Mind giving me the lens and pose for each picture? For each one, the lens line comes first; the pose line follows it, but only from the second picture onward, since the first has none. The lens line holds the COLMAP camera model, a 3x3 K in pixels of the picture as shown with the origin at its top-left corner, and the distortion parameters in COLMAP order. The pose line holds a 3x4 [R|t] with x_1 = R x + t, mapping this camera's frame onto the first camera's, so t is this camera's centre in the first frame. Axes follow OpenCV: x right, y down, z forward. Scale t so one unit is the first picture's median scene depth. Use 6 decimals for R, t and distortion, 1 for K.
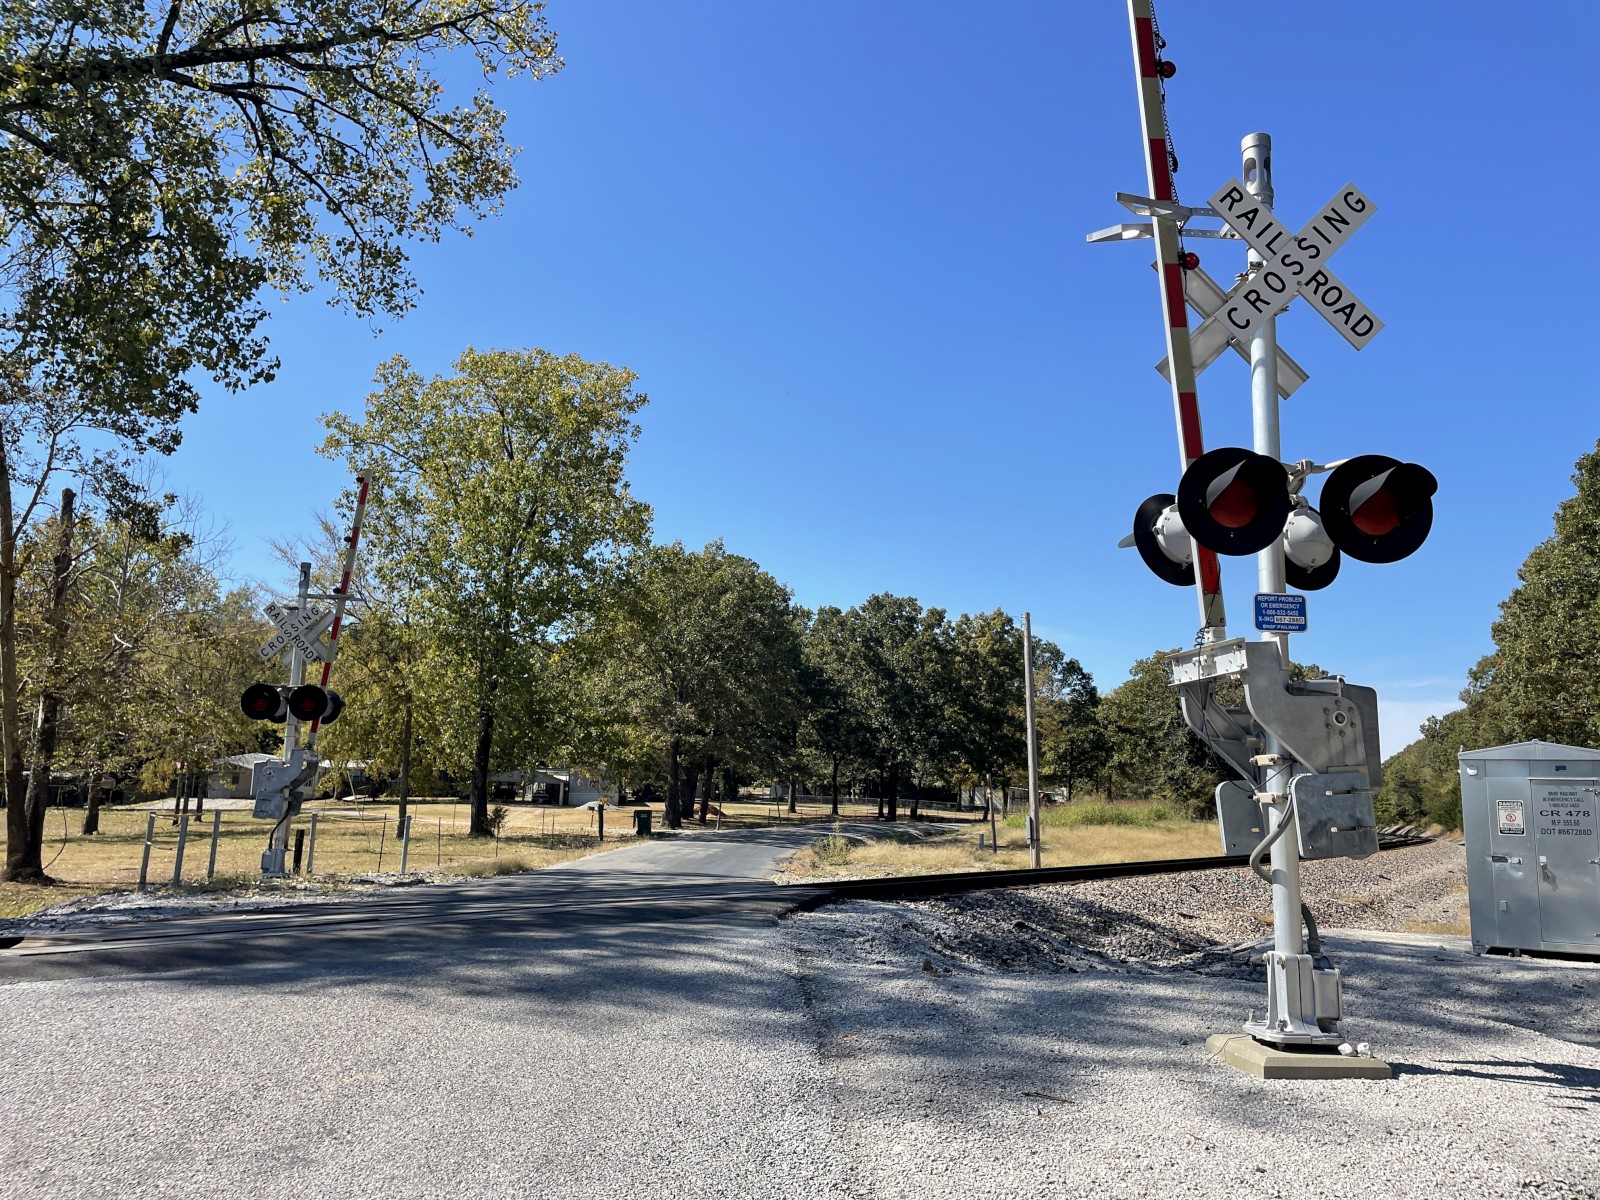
lens RADIAL K [[1183.6, 0, 787.0], [0, 1183.6, 586.6], [0, 0, 1]] dist [0.051449, -0.079073]
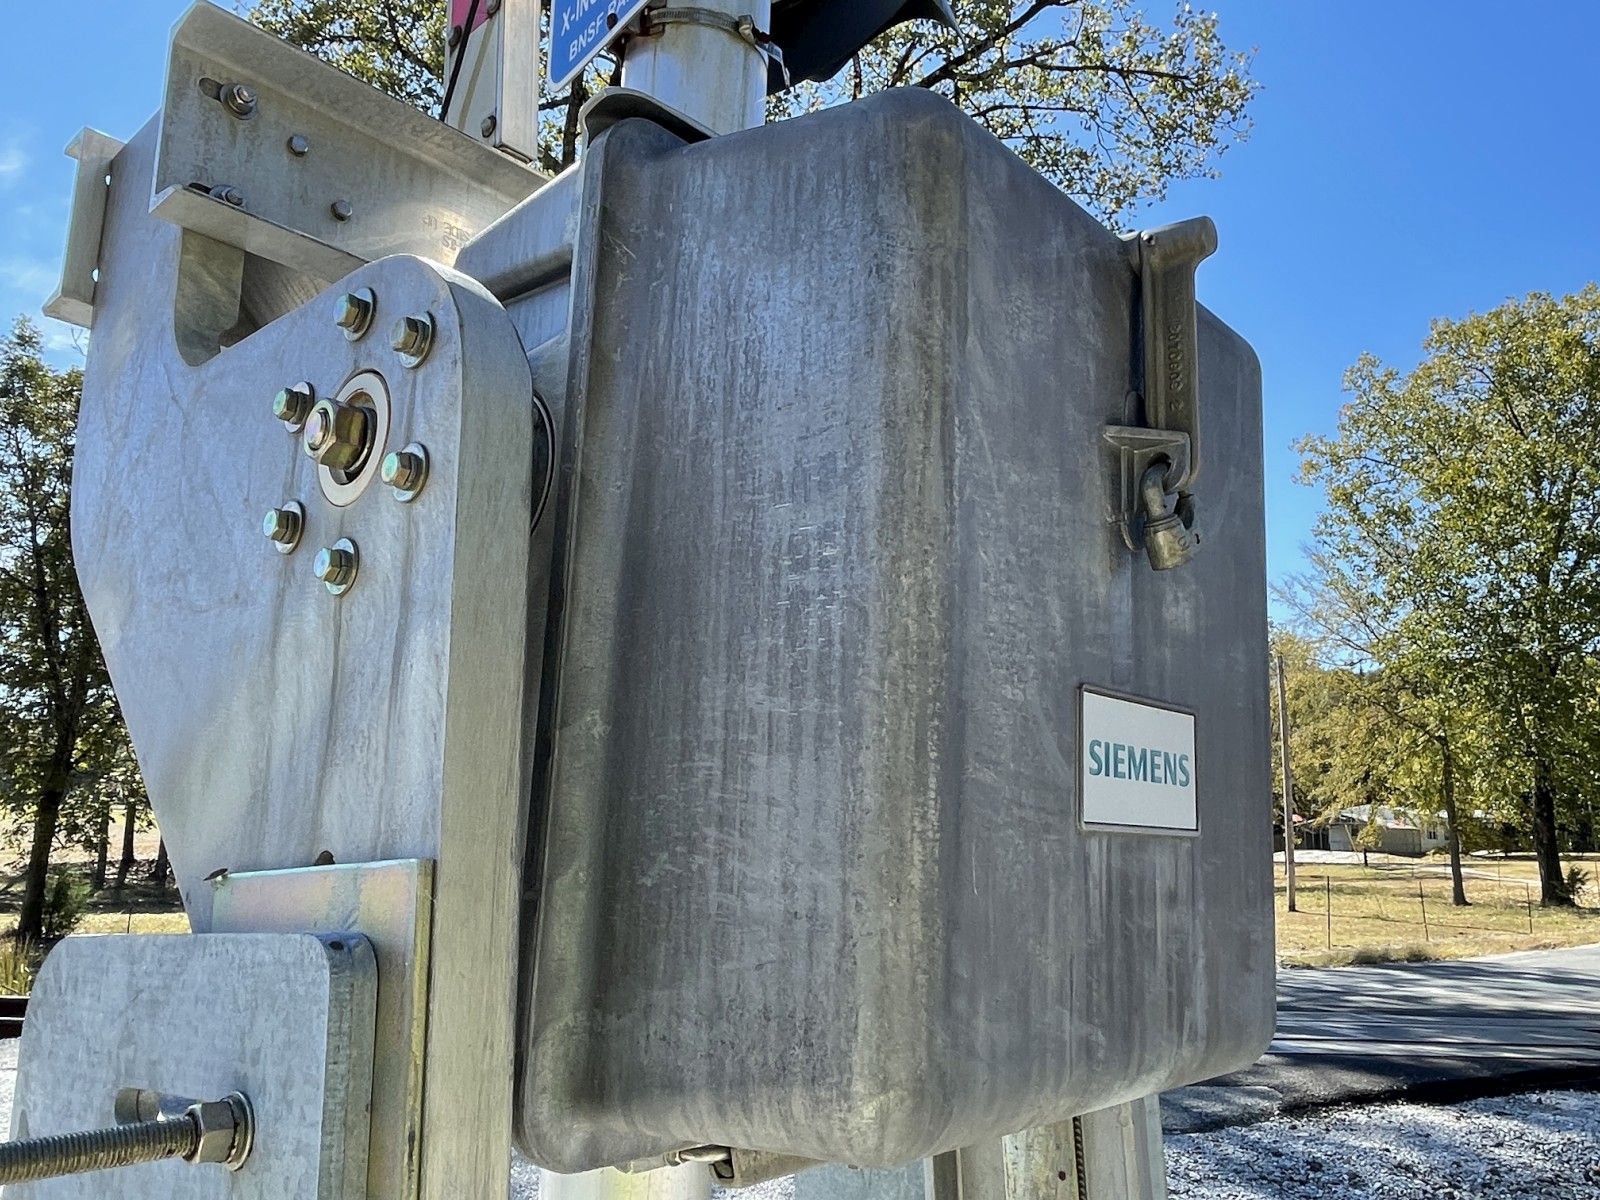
lens RADIAL K [[1183.6, 0, 802.5], [0, 1183.6, 603.7], [0, 0, 1]] dist [0.051449, -0.079073]
pose [[0.633043, -0.149891, -0.759467, 0.057096], [0.128614, 0.987805, -0.087752, 0.013993], [0.763358, -0.042127, 0.644601, 0.097200]]
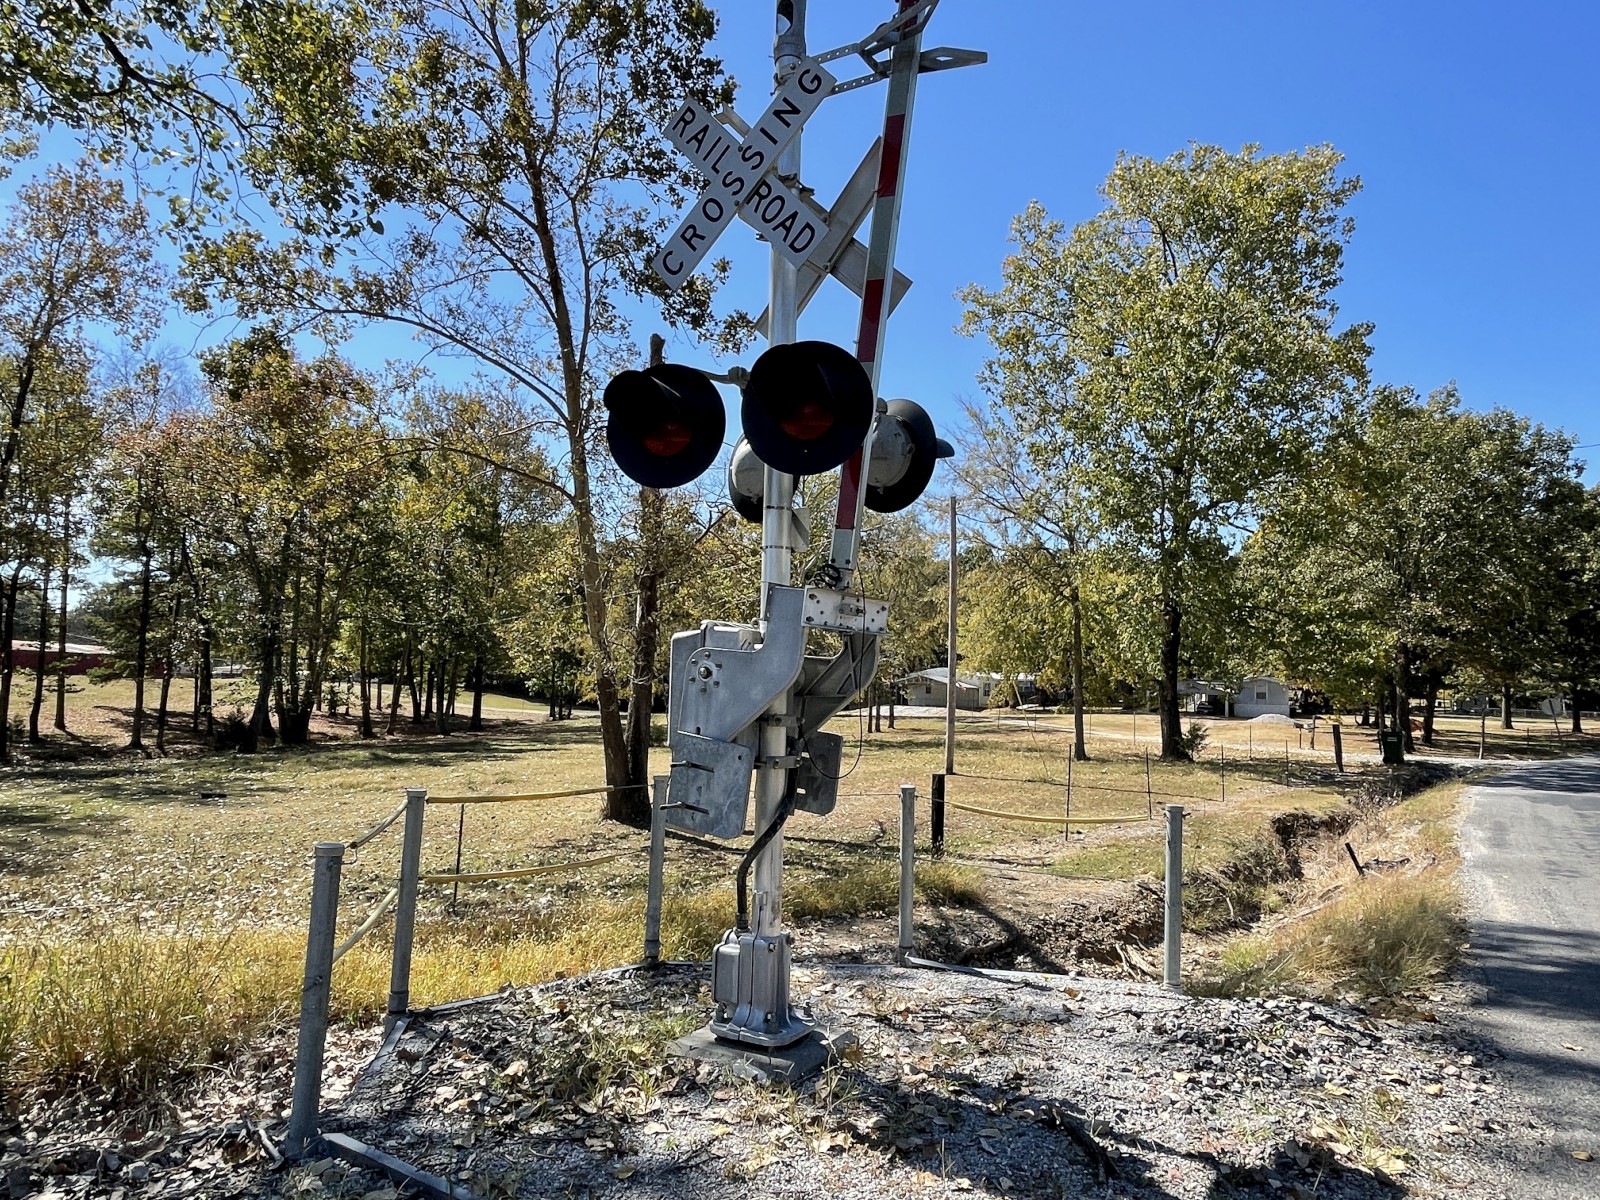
lens RADIAL K [[1023.4, 0, 802.9], [0, 1023.4, 586.6], [0, 0, 1]] dist [-0.017076, -0.000543]
pose [[0.847730, -0.052307, -0.527843, -0.093109], [0.083400, 0.995892, 0.035254, 0.043081], [0.523830, -0.073908, 0.848610, 0.264418]]
